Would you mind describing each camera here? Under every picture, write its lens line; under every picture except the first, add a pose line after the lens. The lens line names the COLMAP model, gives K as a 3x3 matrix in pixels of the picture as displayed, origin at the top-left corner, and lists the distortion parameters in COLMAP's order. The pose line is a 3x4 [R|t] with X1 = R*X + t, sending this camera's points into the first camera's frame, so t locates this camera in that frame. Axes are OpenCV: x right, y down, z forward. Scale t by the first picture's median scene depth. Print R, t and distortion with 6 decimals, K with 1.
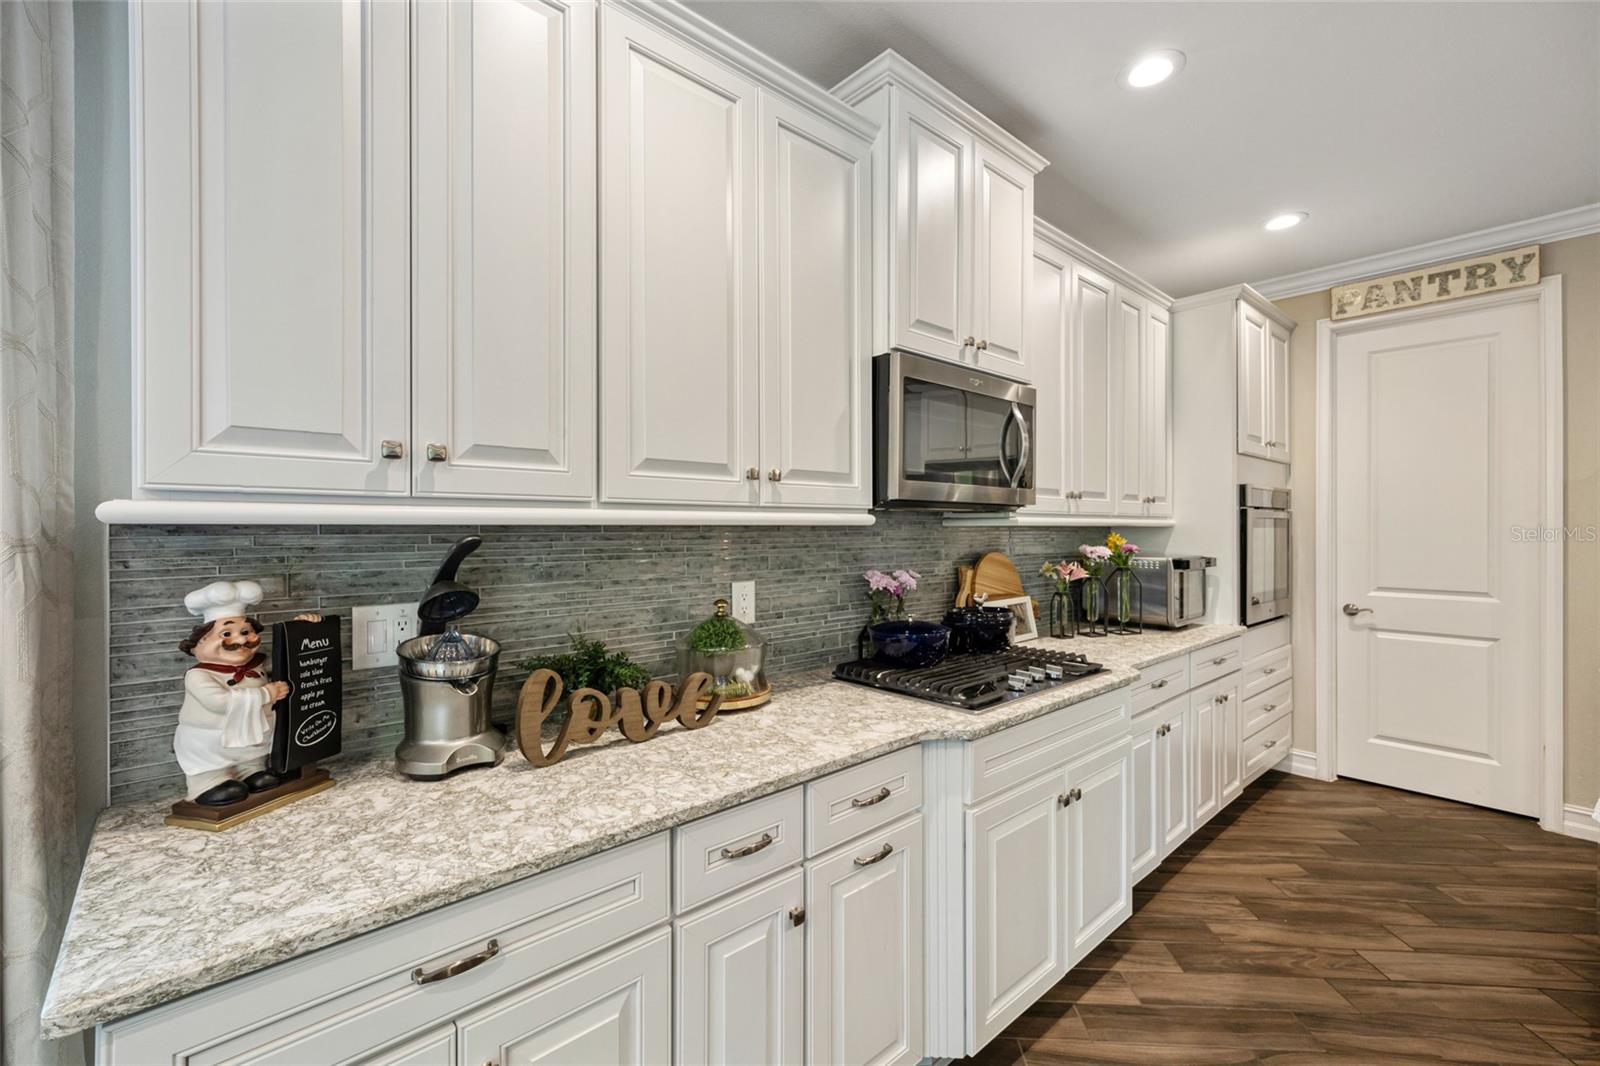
lens RADIAL K [[687.2, 0, 805.7], [0, 687.2, 532.2], [0, 0, 1]] dist [-0.008205, 0.001770]
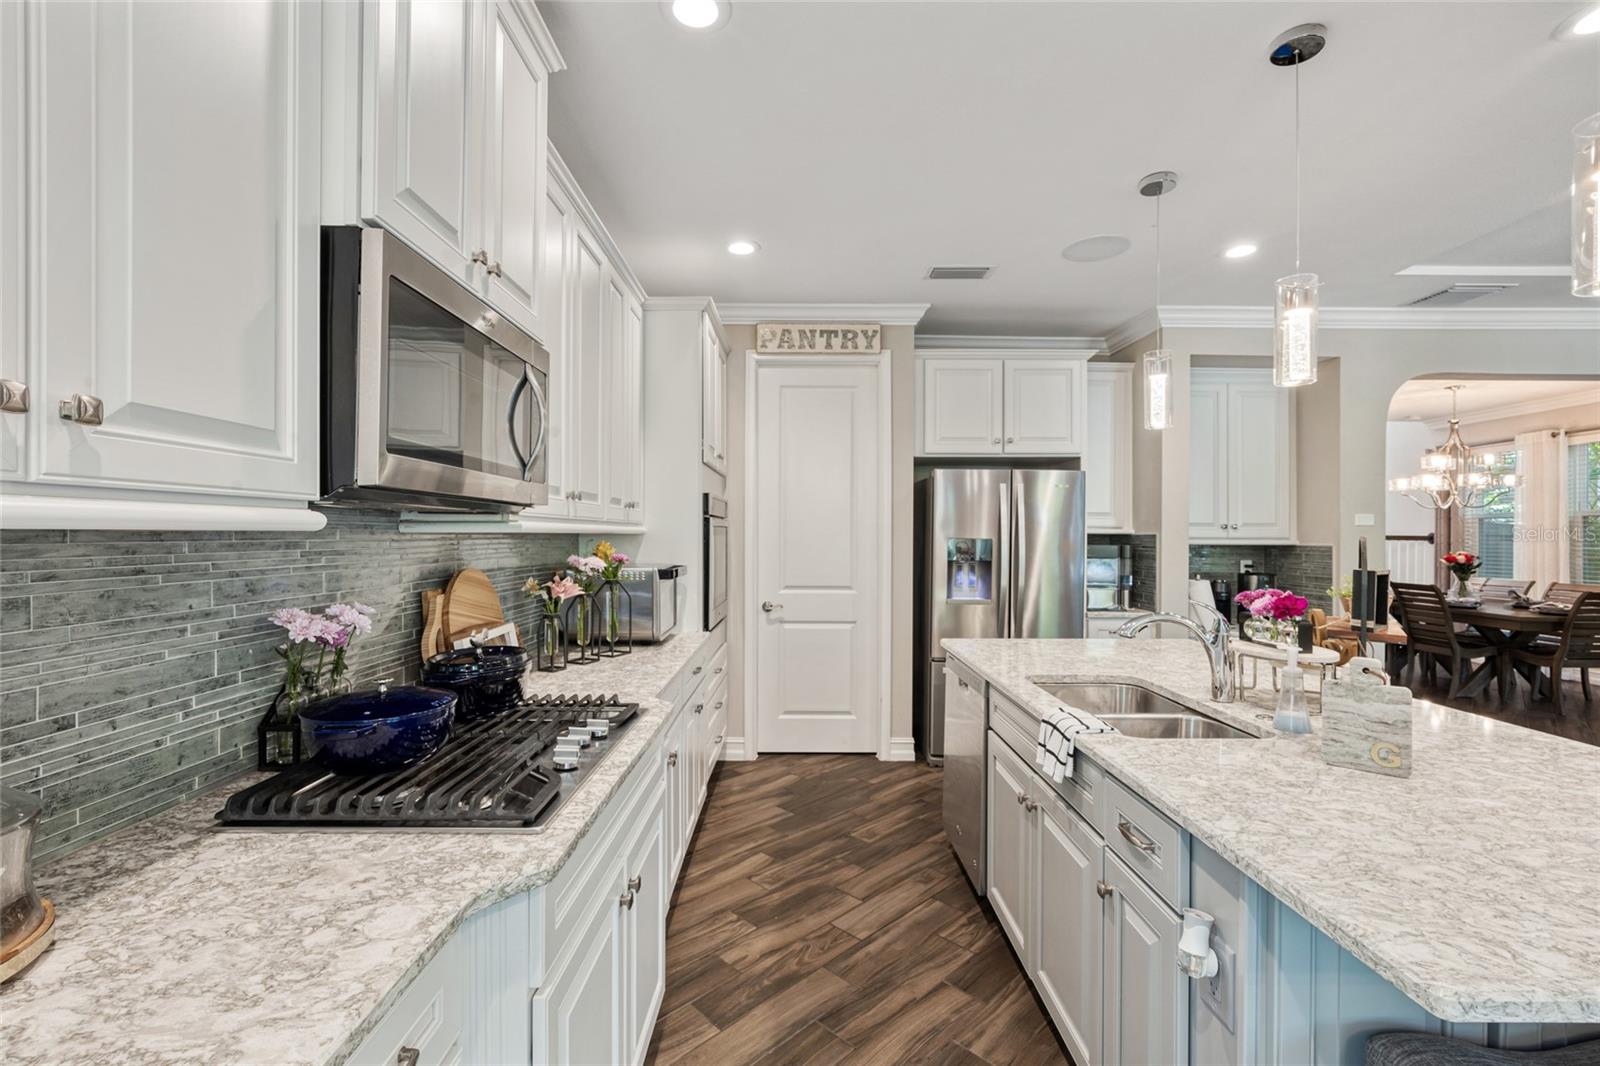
lens RADIAL K [[687.2, 0, 799.0], [0, 687.2, 533.2], [0, 0, 1]] dist [-0.008205, 0.001770]
pose [[0.669404, 0.003959, 0.742888, -0.044016], [0.001997, 0.999973, -0.007128, -0.002848], [-0.742896, 0.006255, 0.669378, 0.291236]]
